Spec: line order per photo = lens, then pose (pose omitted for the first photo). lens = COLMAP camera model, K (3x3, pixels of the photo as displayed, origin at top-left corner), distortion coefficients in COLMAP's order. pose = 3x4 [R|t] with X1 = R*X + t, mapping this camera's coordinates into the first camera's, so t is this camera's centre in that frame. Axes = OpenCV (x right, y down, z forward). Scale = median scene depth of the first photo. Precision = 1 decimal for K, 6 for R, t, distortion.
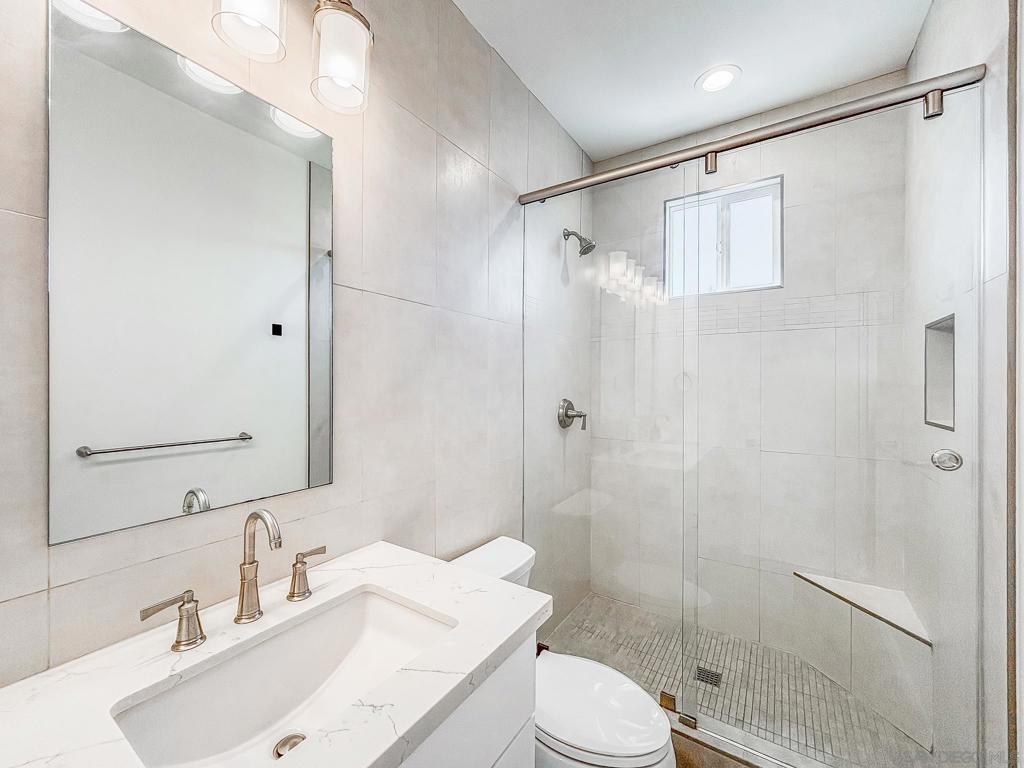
lens RADIAL K [[418.3, 0, 504.4], [0, 418.3, 386.8], [0, 0, 1]] dist [0.000150, -0.000081]
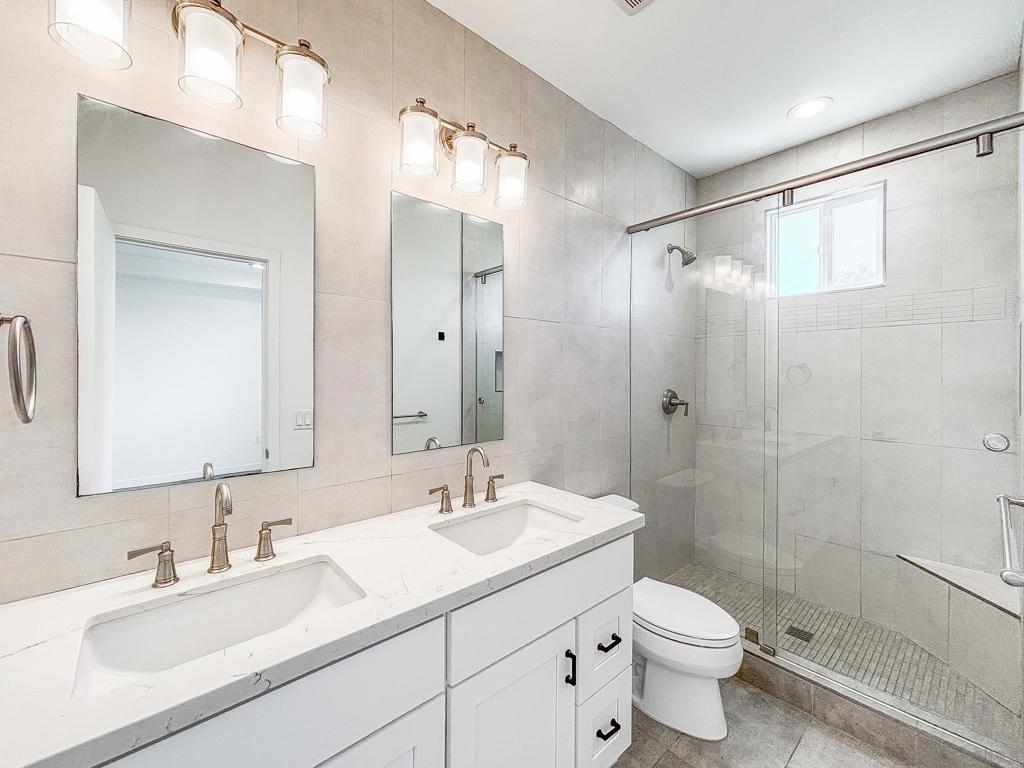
lens RADIAL K [[416.5, 0, 509.9], [0, 416.5, 376.2], [0, 0, 1]] dist [0.008985, -0.000771]
pose [[0.968032, 0.000537, -0.250826, 0.008226], [-0.001015, 0.999998, -0.001778, -0.005570], [0.250825, 0.001976, 0.968030, -0.276818]]
